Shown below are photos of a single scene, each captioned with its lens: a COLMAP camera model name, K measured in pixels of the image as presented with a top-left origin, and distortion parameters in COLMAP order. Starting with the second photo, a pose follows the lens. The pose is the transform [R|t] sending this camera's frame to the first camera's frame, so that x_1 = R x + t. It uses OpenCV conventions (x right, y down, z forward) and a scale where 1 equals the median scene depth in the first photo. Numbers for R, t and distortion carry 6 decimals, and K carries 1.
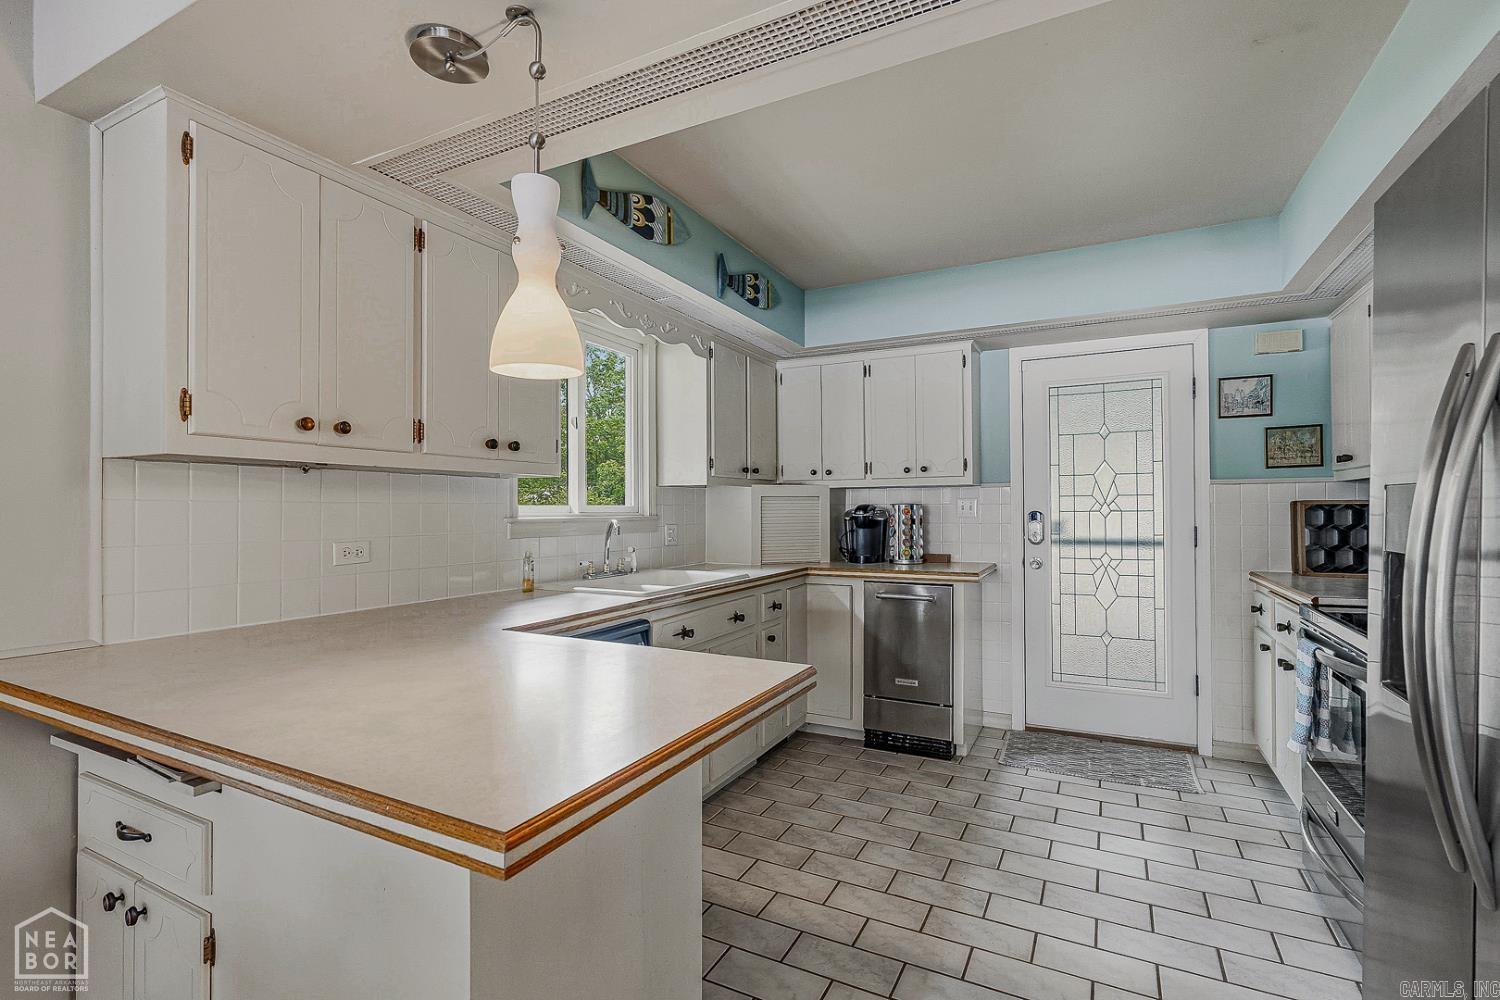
lens RADIAL K [[677.9, 0, 751.0], [0, 677.9, 504.6], [0, 0, 1]] dist [-0.009421, 0.002879]
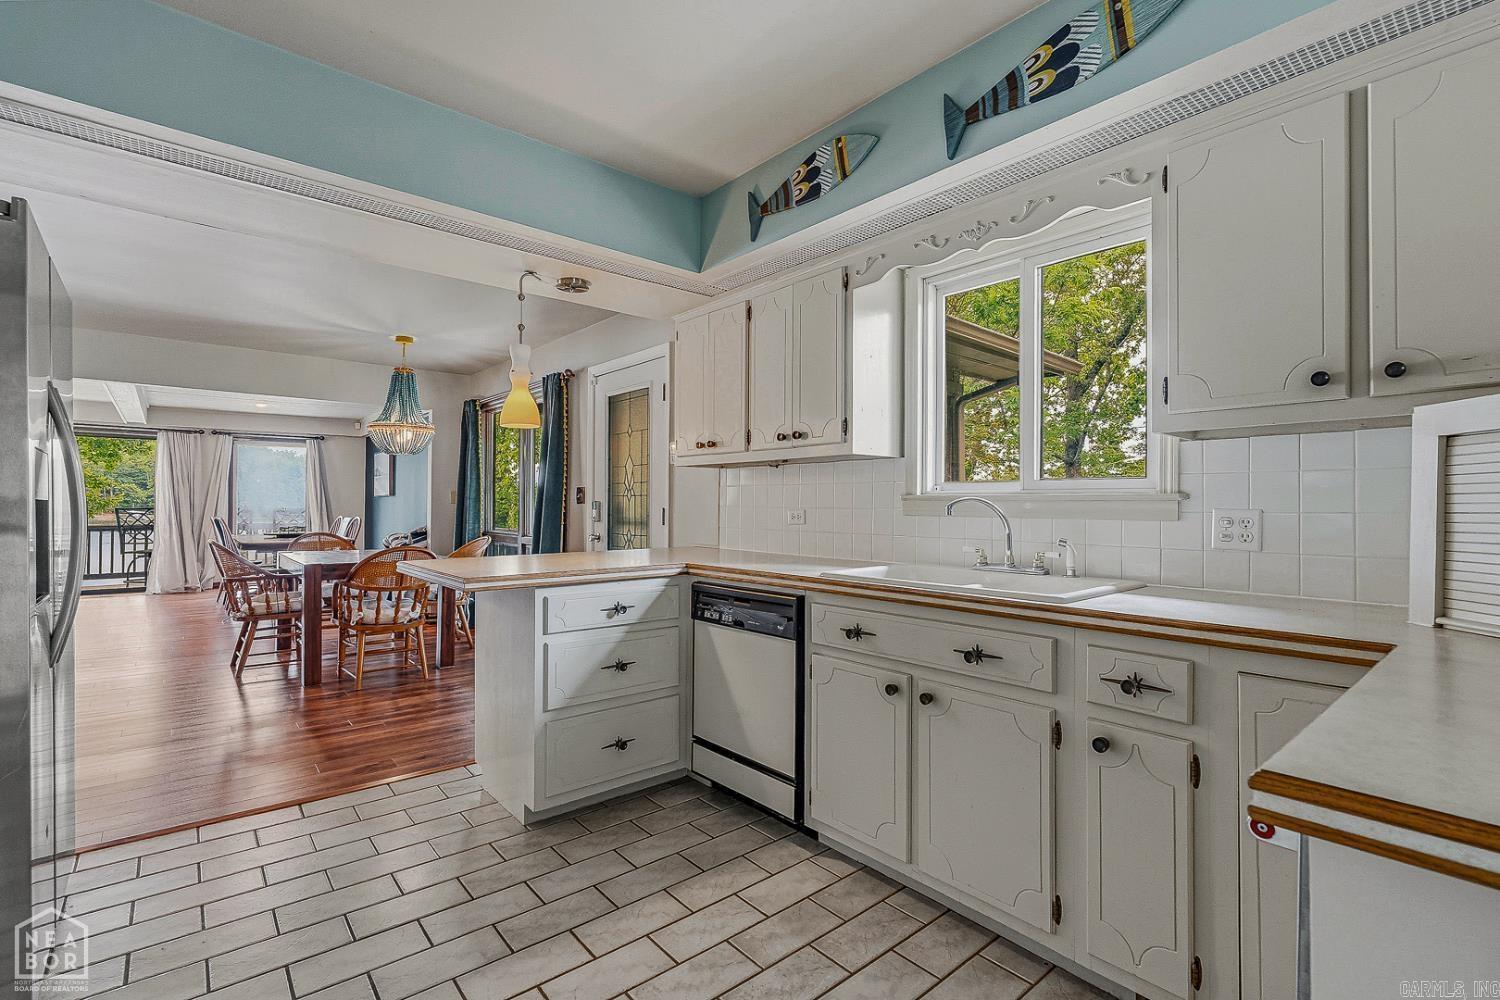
lens RADIAL K [[677.9, 0, 753.2], [0, 677.9, 496.7], [0, 0, 1]] dist [-0.009421, 0.002879]
pose [[-0.369435, -0.004792, -0.929244, 0.874340], [0.001931, 0.999981, -0.005925, 0.033007], [0.929255, -0.003983, -0.369418, 1.466952]]
